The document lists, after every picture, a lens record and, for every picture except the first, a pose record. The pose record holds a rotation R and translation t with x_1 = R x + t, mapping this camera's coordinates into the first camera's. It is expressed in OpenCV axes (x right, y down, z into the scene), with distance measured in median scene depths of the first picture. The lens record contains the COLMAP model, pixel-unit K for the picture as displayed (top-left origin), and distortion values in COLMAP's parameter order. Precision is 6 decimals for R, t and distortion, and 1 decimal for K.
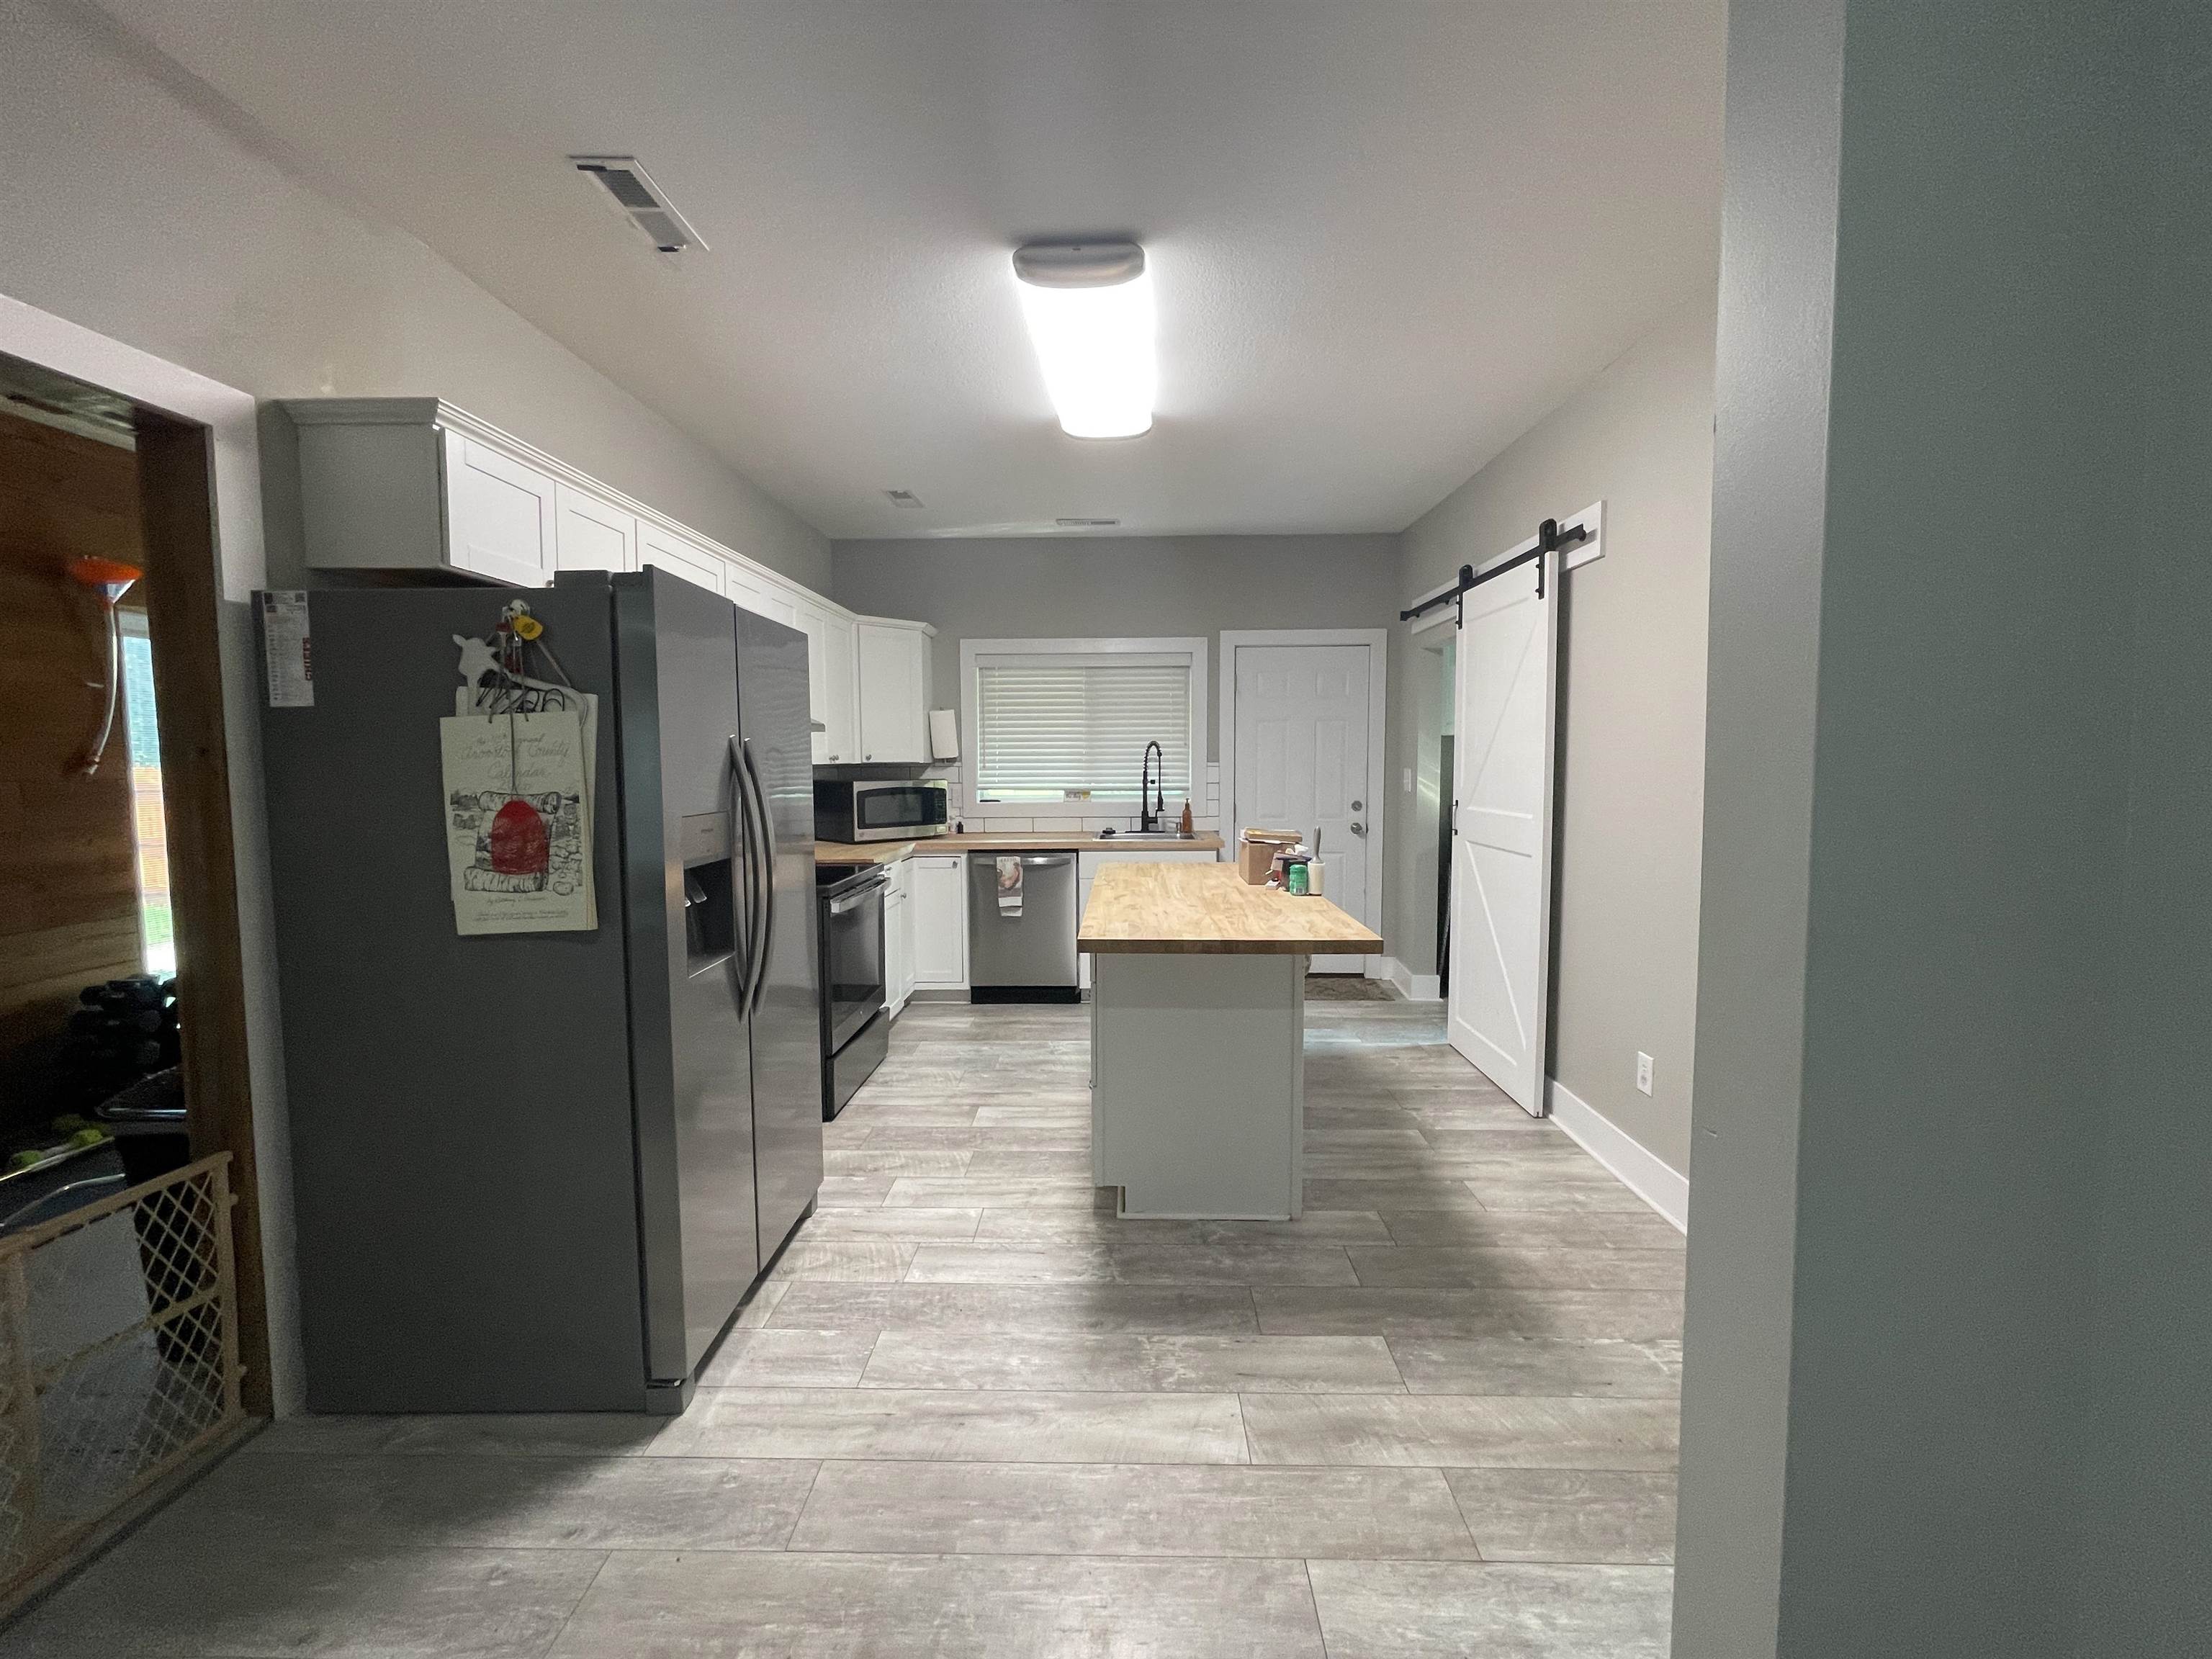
lens RADIAL K [[896.9, 0, 1099.6], [0, 896.9, 819.6], [0, 0, 1]] dist [-0.001078, -0.000359]
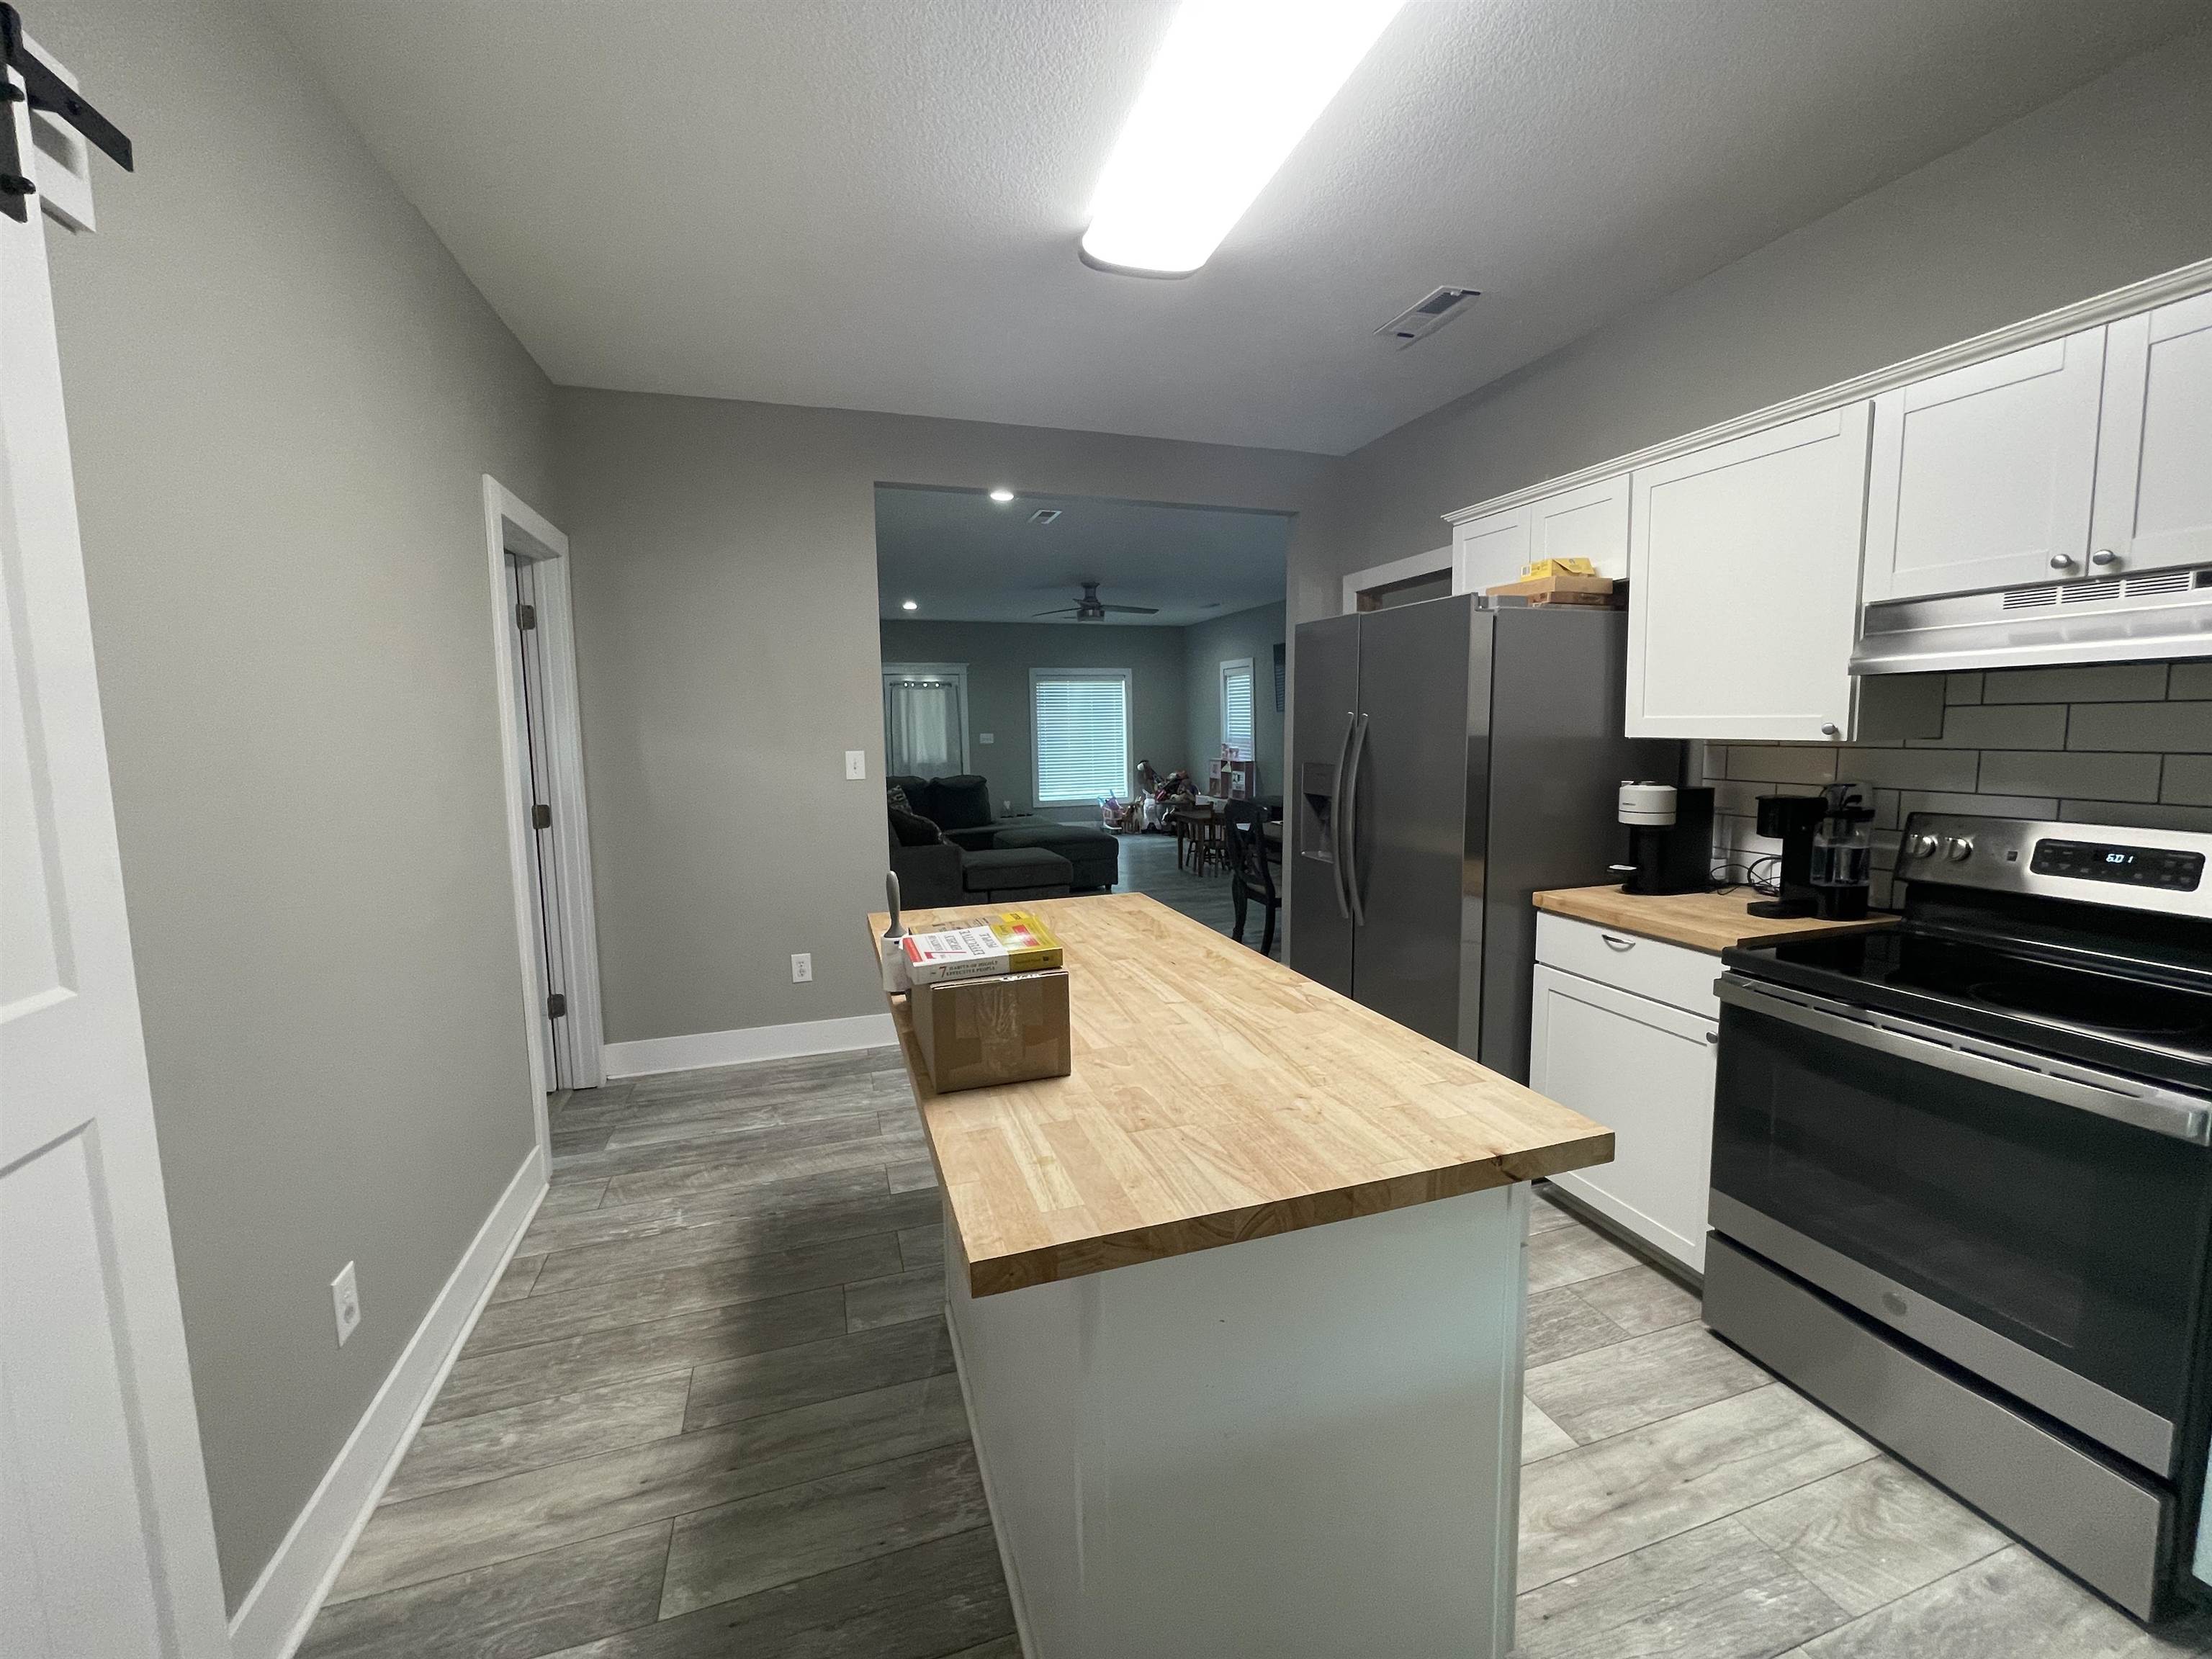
lens RADIAL K [[896.9, 0, 1099.6], [0, 896.9, 819.6], [0, 0, 1]] dist [-0.001078, -0.000359]
pose [[-0.941565, 0.054328, -0.332420, 0.202983], [-0.005446, 0.984322, 0.176296, -0.080610], [0.336786, 0.167804, -0.926508, 1.028705]]
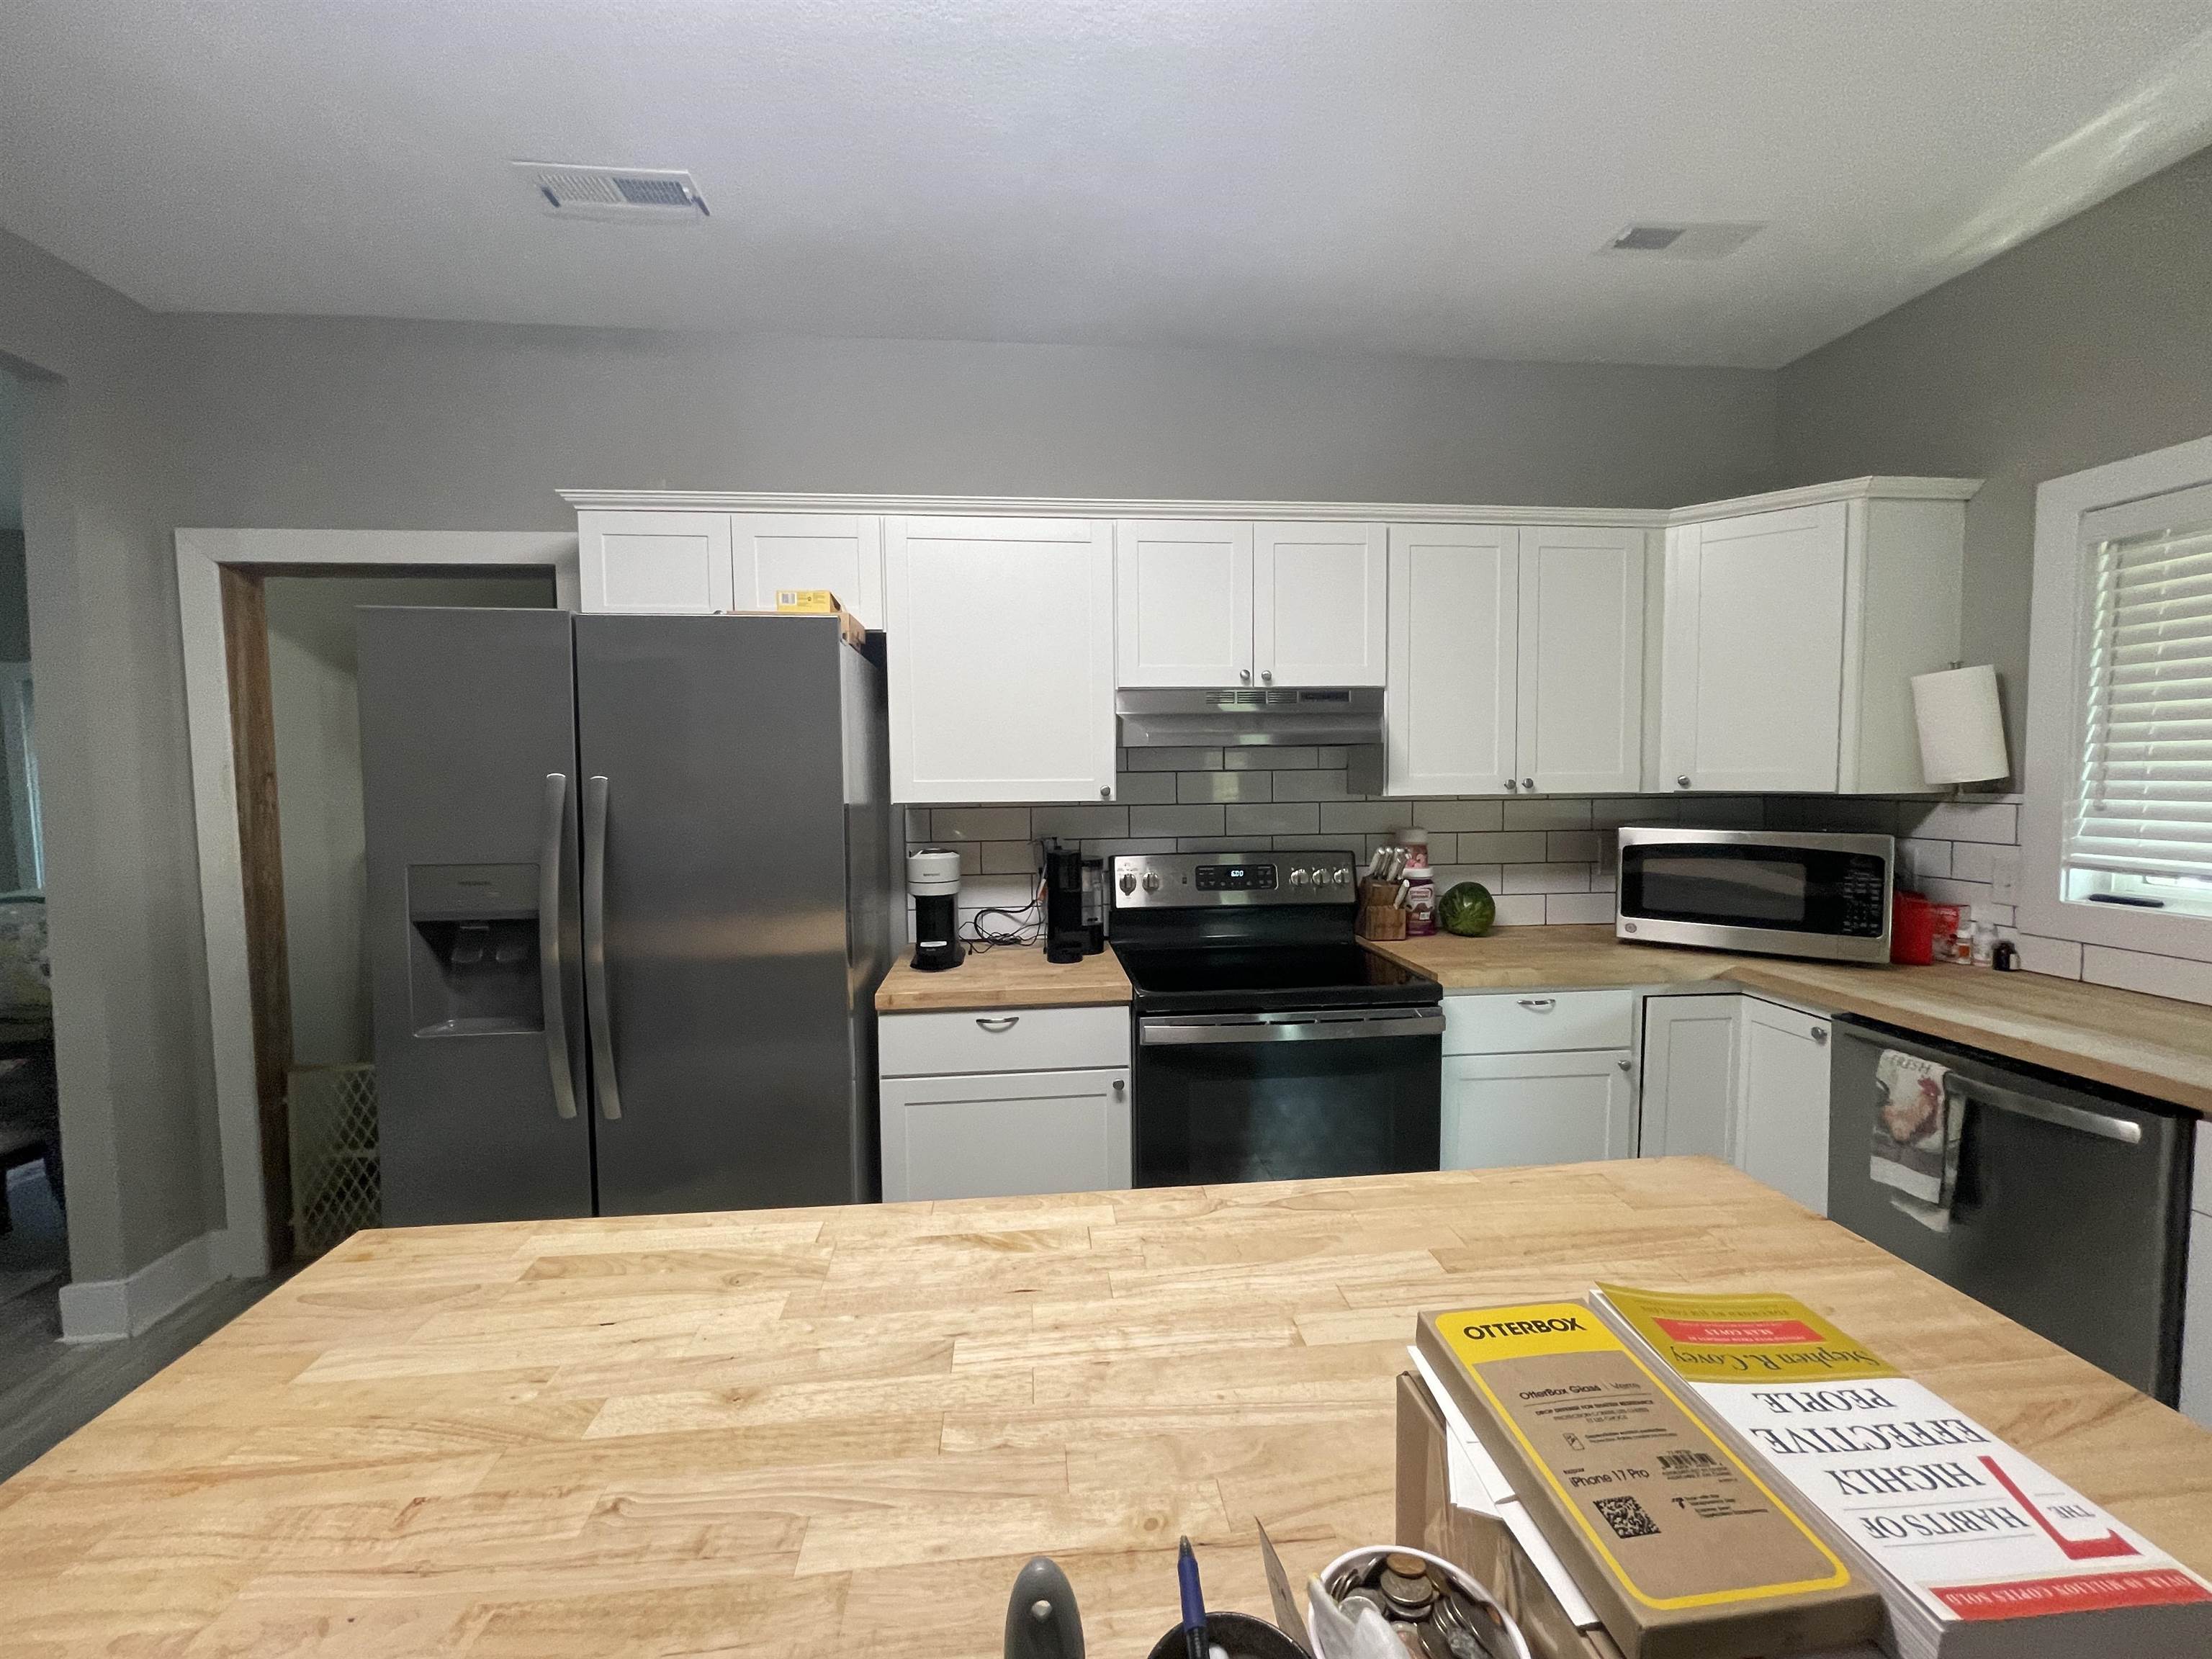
lens RADIAL K [[896.9, 0, 1099.6], [0, 896.9, 819.6], [0, 0, 1]] dist [-0.001078, -0.000359]
pose [[0.132661, 0.054798, -0.989646, 0.227411], [-0.061461, 0.997004, 0.046966, -0.056002], [0.989254, 0.054594, 0.135631, 0.657053]]
